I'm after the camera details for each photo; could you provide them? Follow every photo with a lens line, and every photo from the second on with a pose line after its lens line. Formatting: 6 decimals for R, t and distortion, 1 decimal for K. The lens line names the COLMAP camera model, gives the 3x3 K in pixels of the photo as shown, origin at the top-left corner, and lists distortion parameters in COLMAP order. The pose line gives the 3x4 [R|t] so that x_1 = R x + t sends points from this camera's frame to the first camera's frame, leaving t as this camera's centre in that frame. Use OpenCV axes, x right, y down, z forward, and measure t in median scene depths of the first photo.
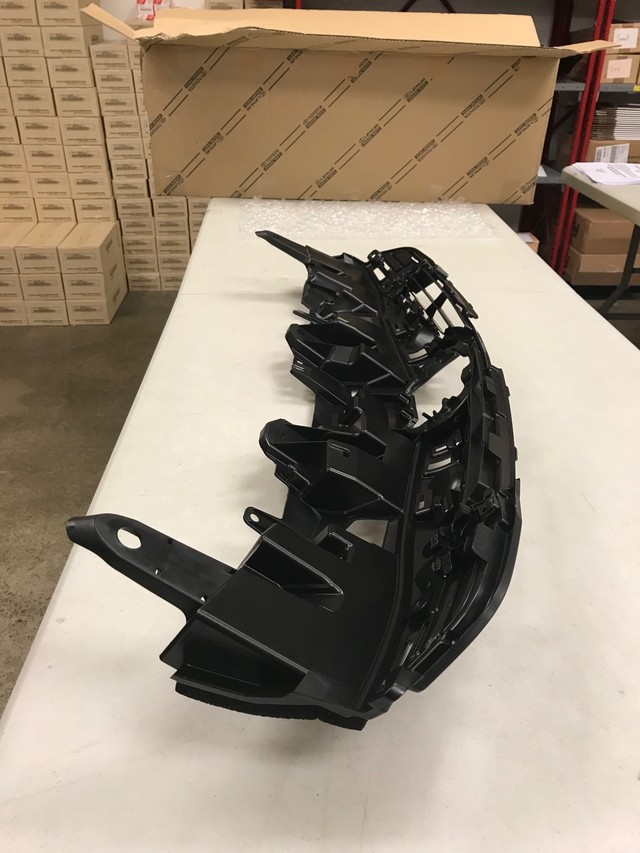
lens RADIAL K [[694.0, 0, 320.4], [0, 694.0, 427.4], [0, 0, 1]] dist [-0.006351, 0.007517]
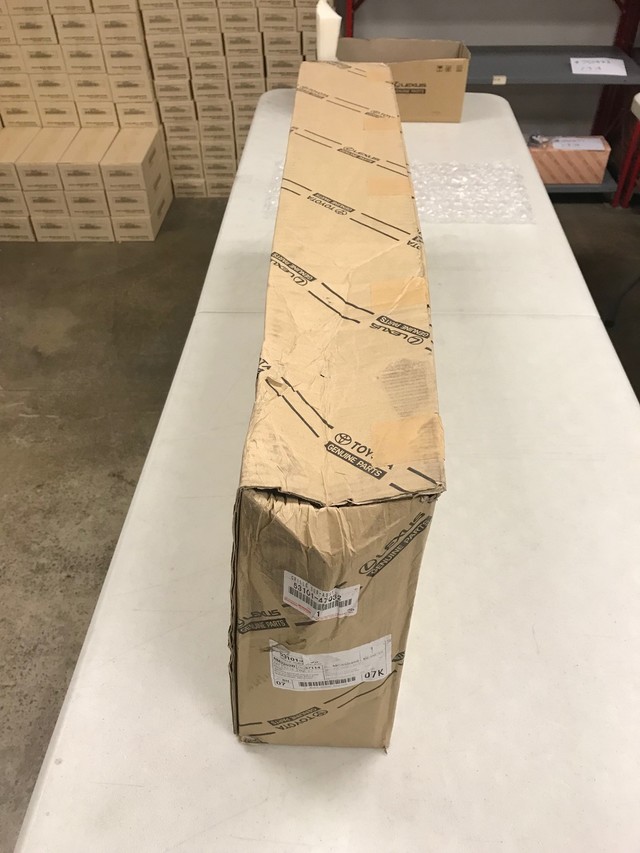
lens RADIAL K [[694.0, 0, 319.9], [0, 694.0, 428.7], [0, 0, 1]] dist [-0.006351, 0.007517]
pose [[0.995391, 0.041760, -0.086325, 0.028808], [-0.022591, 0.976982, 0.212122, -0.098451], [0.093196, -0.209195, 0.973423, -0.004005]]
